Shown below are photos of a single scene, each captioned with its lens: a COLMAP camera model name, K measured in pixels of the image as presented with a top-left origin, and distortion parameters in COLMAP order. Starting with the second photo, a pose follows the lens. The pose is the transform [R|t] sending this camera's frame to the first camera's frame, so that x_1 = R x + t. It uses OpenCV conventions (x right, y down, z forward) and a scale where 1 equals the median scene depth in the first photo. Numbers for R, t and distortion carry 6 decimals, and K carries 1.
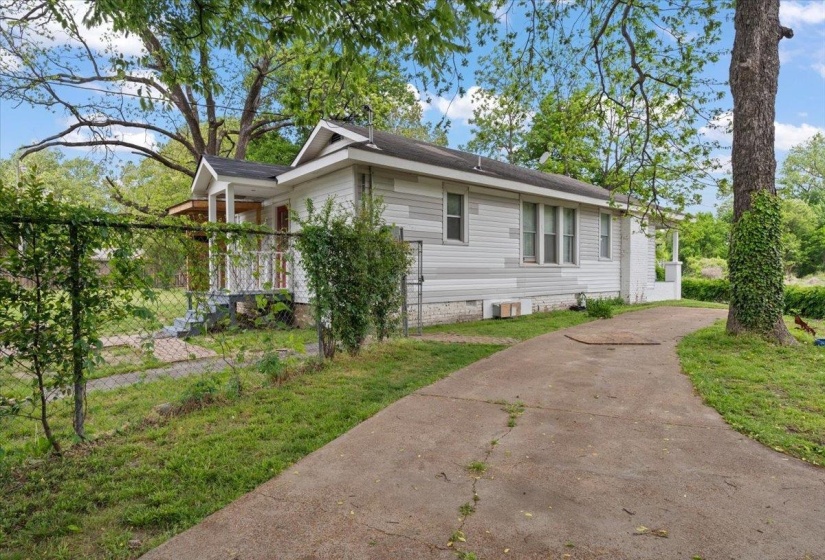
lens RADIAL K [[464.8, 0, 420.8], [0, 464.8, 278.0], [0, 0, 1]] dist [-0.002011, 0.000549]
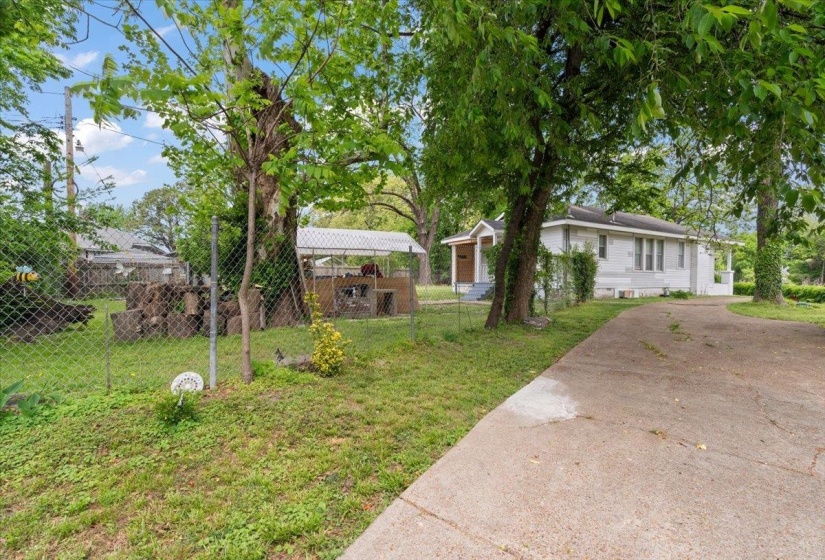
lens RADIAL K [[378.1, 0, 408.8], [0, 378.1, 282.1], [0, 0, 1]] dist [-0.001202, 0.000398]
pose [[0.978596, 0.014538, -0.205278, -0.324376], [-0.015870, 0.999862, -0.004844, 0.034807], [0.205180, 0.007998, 0.978692, -0.617411]]
